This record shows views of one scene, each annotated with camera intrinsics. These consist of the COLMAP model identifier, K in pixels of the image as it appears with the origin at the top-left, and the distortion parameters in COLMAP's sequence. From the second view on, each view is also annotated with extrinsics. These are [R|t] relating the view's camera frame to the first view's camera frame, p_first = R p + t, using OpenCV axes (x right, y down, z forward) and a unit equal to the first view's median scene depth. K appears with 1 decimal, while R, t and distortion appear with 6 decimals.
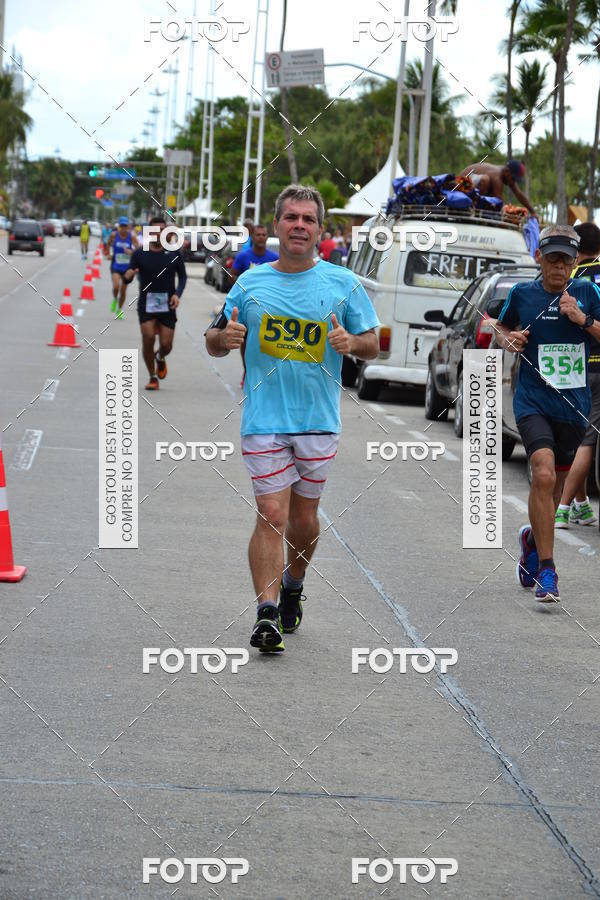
lens RADIAL K [[3257.9, 0, 300.8], [0, 3257.9, 436.0], [0, 0, 1]] dist [0.138716, 3.103365]
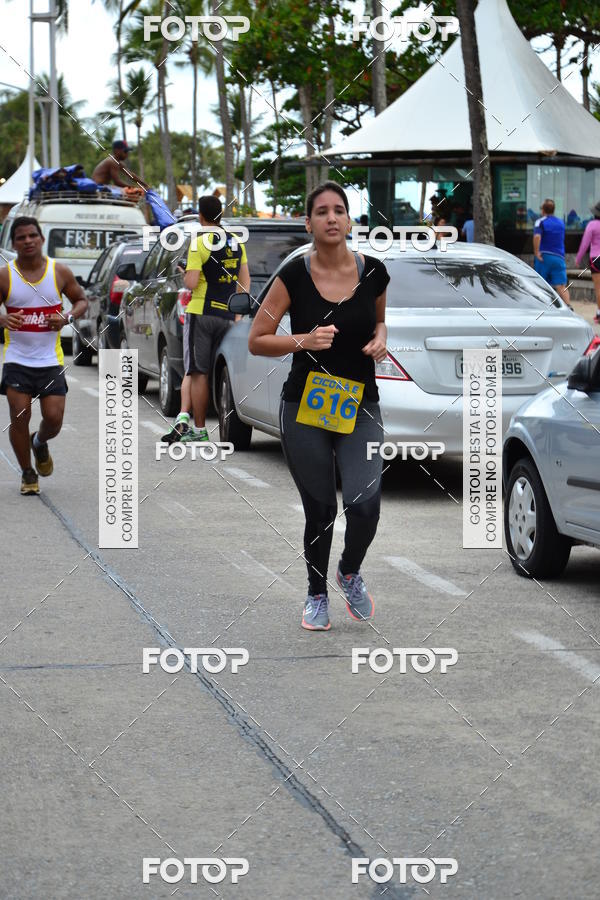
lens RADIAL K [[2680.0, 0, 299.3], [0, 2680.0, 452.1], [0, 0, 1]] dist [0.107518, 0.492038]
pose [[0.990070, -0.071684, 0.120925, -0.001639], [0.068321, 0.997158, 0.031737, 0.000883], [-0.122857, -0.023160, 0.992154, -0.012341]]
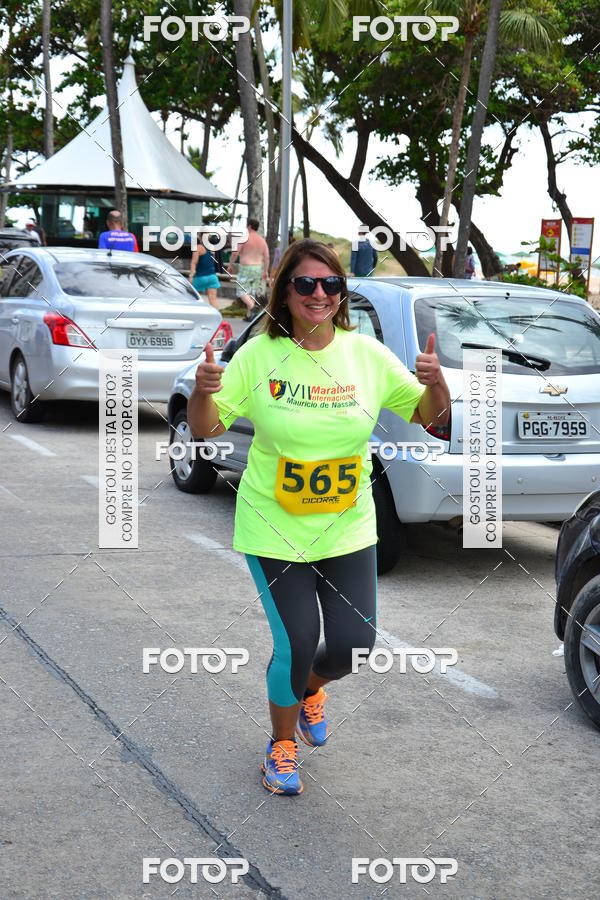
lens RADIAL K [[1689.0, 0, 327.5], [0, 1689.0, 449.8], [0, 0, 1]] dist [0.003518, 0.181085]
pose [[0.942109, -0.062814, 0.329369, -0.010918], [0.036700, 0.995712, 0.084918, -0.004201], [-0.333291, -0.067914, 0.940375, 0.039238]]
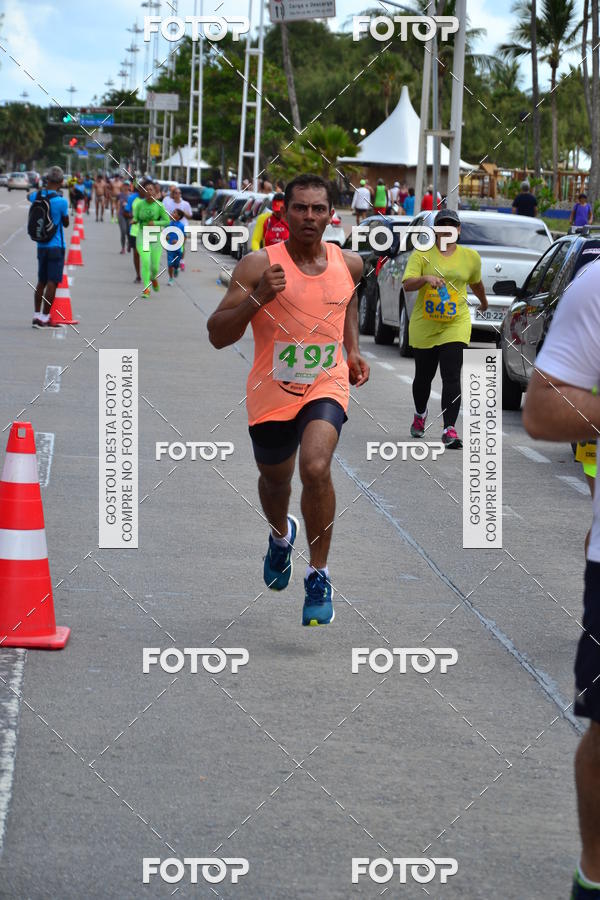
lens RADIAL K [[3270.6, 0, 302.0], [0, 3270.6, 449.7], [0, 0, 1]] dist [0.143639, 2.616676]
pose [[0.999632, -0.014213, 0.023110, -0.021838], [0.013682, 0.999642, 0.022985, -0.009919], [-0.023429, -0.022661, 0.999469, 0.097668]]
